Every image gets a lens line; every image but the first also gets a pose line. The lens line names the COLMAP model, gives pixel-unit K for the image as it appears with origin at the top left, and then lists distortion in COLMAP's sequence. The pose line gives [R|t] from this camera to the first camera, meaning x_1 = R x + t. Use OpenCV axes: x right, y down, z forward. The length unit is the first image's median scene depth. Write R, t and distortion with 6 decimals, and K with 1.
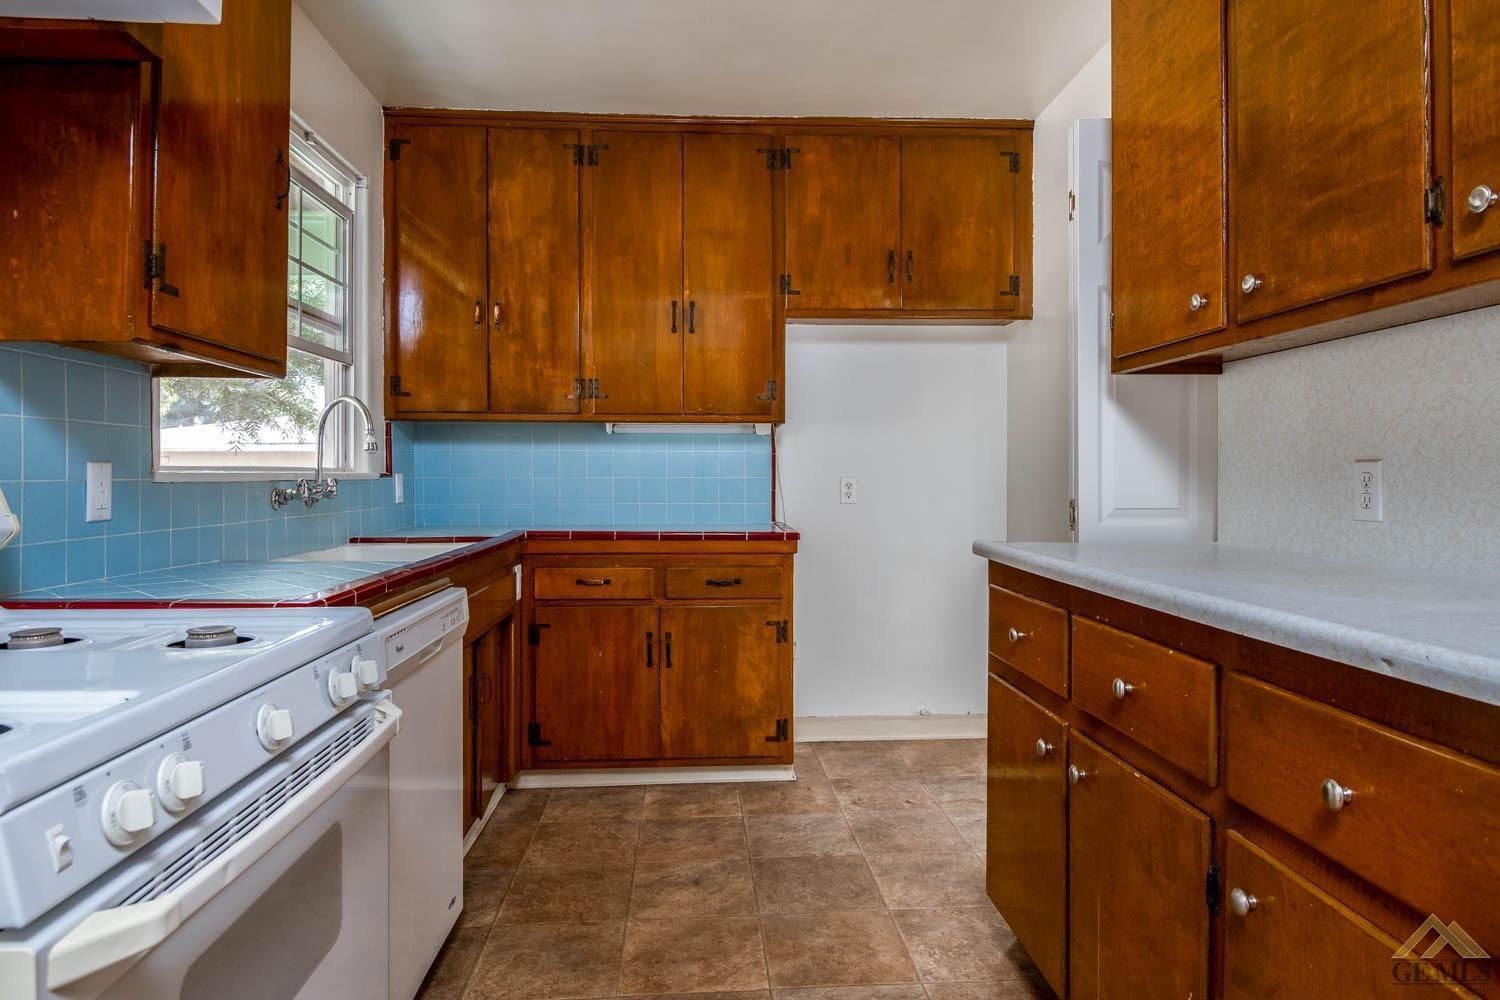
lens RADIAL K [[873.3, 0, 747.9], [0, 873.3, 463.7], [0, 0, 1]] dist [0.013120, -0.030746]
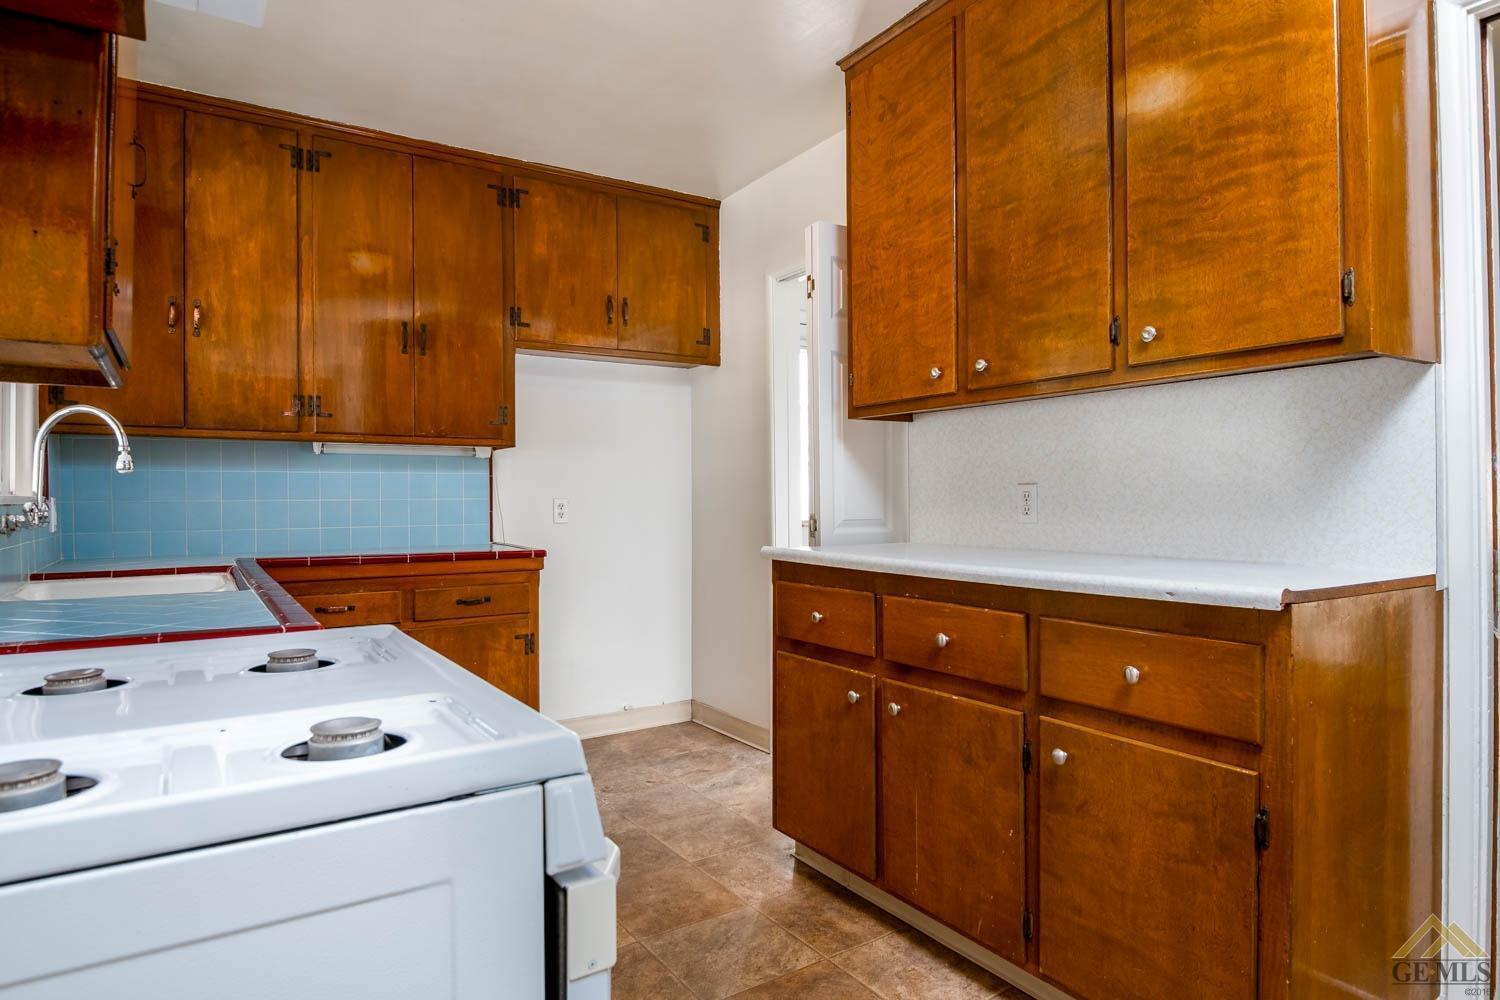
lens RADIAL K [[845.0, 0, 745.6], [0, 845.0, 476.0], [0, 0, 1]] dist [0.019373, -0.047631]
pose [[0.868952, 0.007111, 0.494845, -0.248891], [-0.000680, 0.999913, -0.013175, 0.001322], [-0.494895, 0.011112, 0.868882, -0.028414]]
